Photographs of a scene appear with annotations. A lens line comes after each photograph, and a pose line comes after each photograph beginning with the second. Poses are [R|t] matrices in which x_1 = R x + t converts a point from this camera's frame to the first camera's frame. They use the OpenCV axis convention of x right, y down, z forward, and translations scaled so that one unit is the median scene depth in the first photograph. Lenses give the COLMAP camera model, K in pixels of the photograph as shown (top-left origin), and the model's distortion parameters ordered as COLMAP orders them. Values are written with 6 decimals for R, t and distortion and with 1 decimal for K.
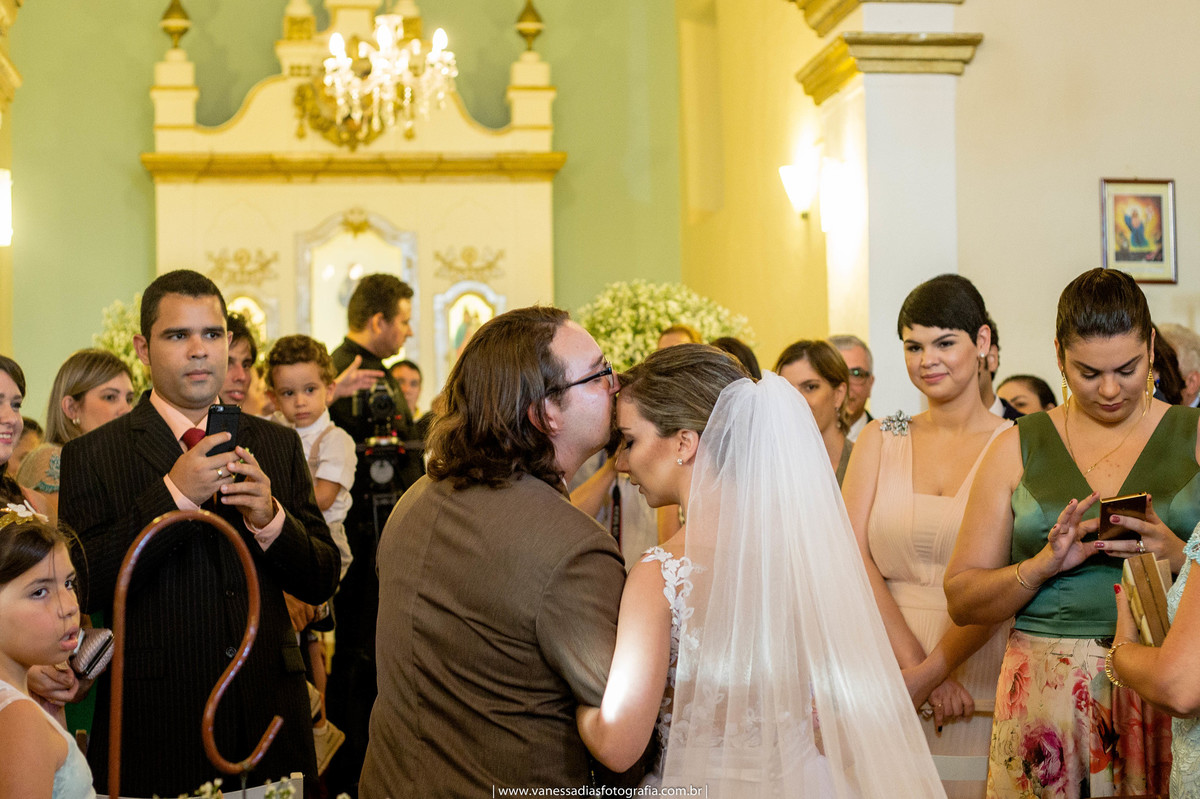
lens RADIAL K [[2279.9, 0, 600.0], [0, 2279.9, 399.5], [0, 0, 1]] dist [-0.025037, -0.486354]
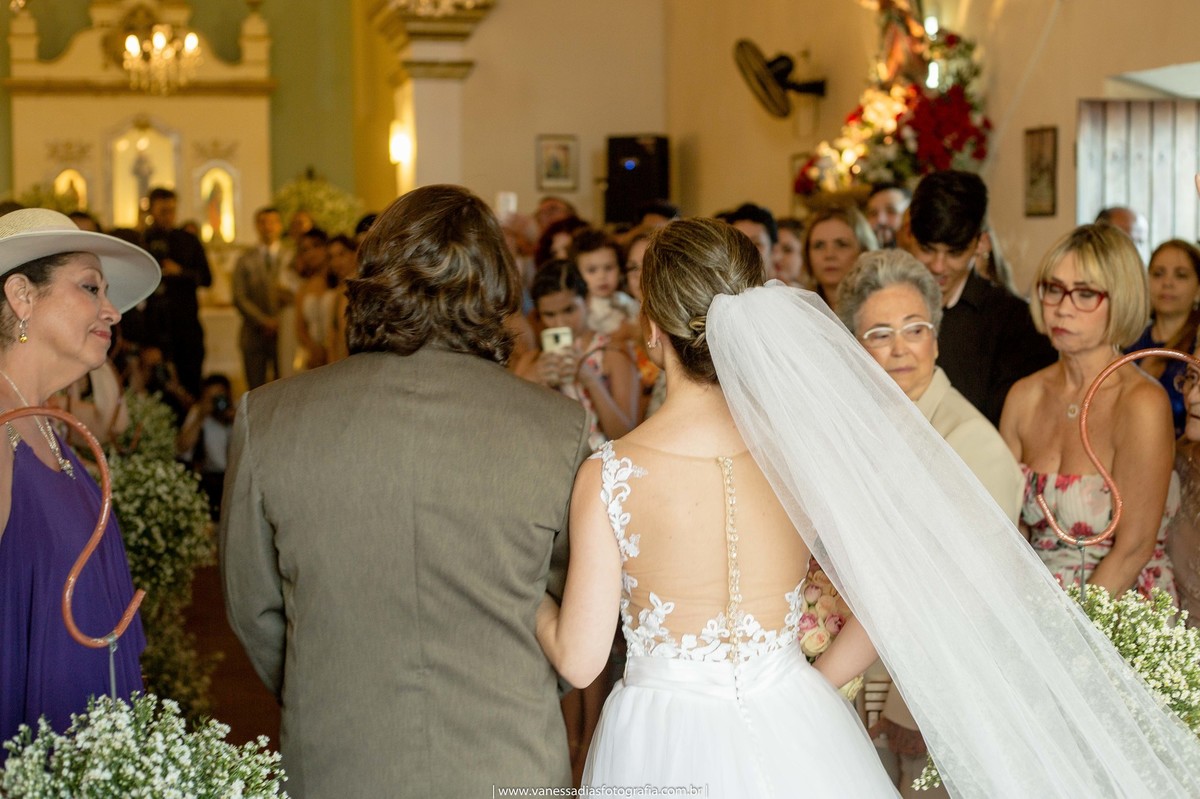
lens RADIAL K [[1886.2, 0, 645.8], [0, 1886.2, 398.3], [0, 0, 1]] dist [-0.038912, -0.422688]
pose [[0.987830, -0.004865, 0.155460, 0.034037], [-0.010190, 0.995339, 0.095895, -0.016805], [-0.155202, -0.096312, 0.983177, -0.337350]]
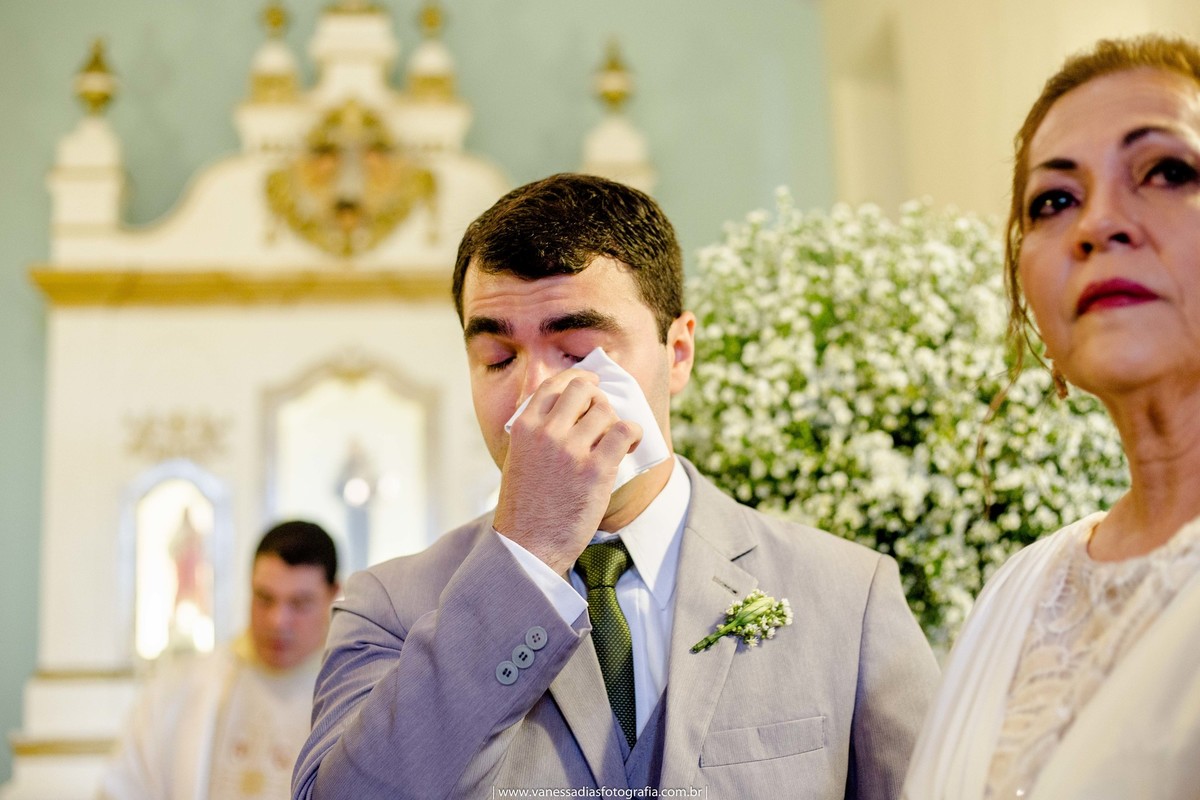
lens RADIAL K [[1880.3, 0, 600.0], [0, 1880.3, 400.0], [0, 0, 1]] dist [-0.106620, -0.080850]
pose [[0.997582, -0.012699, -0.068329, 0.001848], [0.002927, 0.989970, -0.141247, 0.008039], [0.069438, 0.140706, 0.987613, 0.475037]]
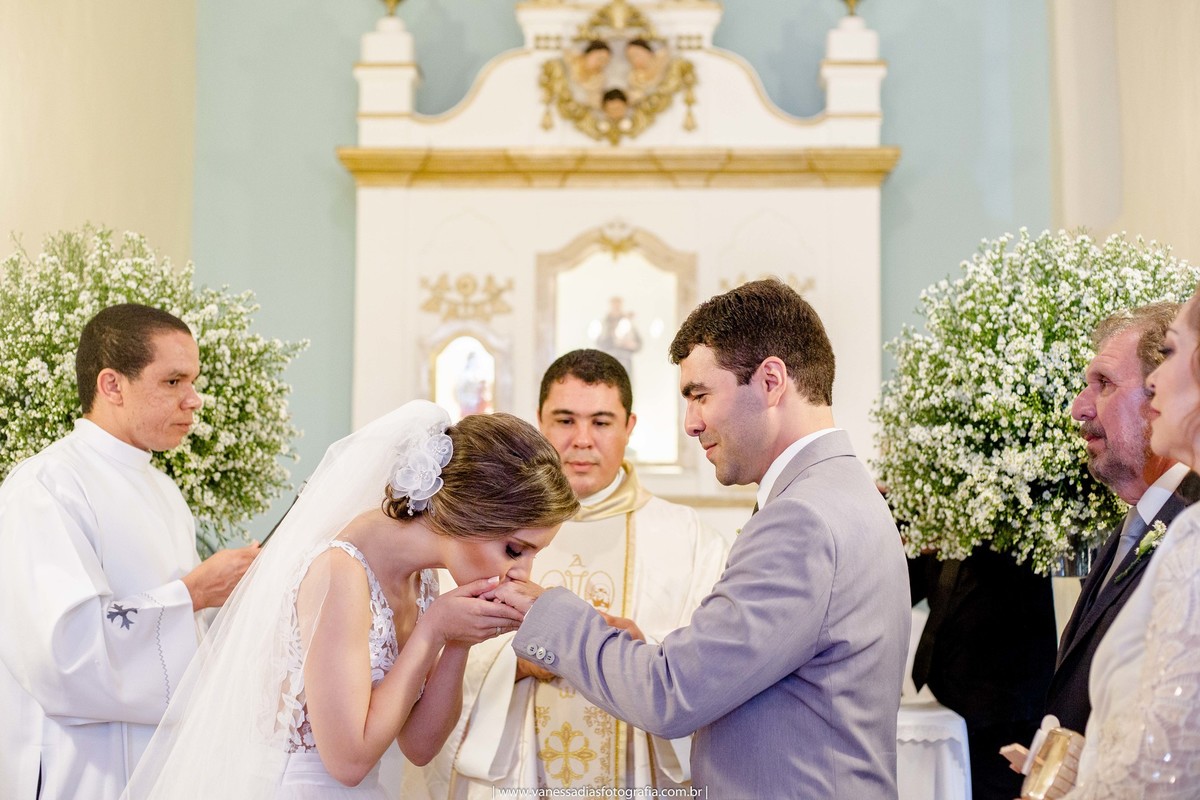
lens RADIAL K [[1886.2, 0, 645.8], [0, 1886.2, 398.8], [0, 0, 1]] dist [-0.038912, -0.422688]
pose [[0.989071, 0.011362, -0.147002, -0.005448], [-0.017434, 0.999044, -0.040085, -0.000473], [0.146406, 0.042210, 0.988324, 0.390957]]
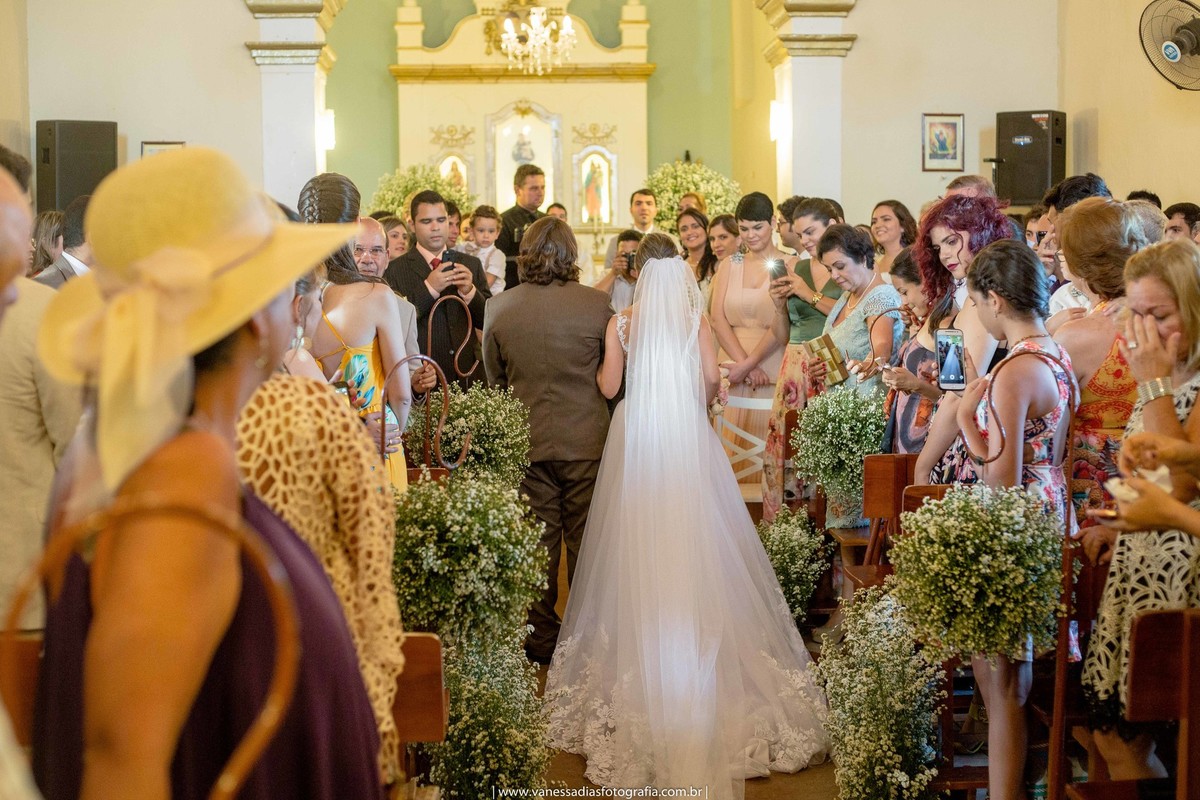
lens RADIAL K [[1798.1, 0, 600.0], [0, 1798.1, 400.0], [0, 0, 1]] dist [-0.101542, -0.061227]
pose [[0.997546, 0.012443, -0.068897, 0.035212], [-0.004723, 0.993798, 0.111104, -0.014801], [0.069852, -0.110506, 0.991418, -0.259276]]
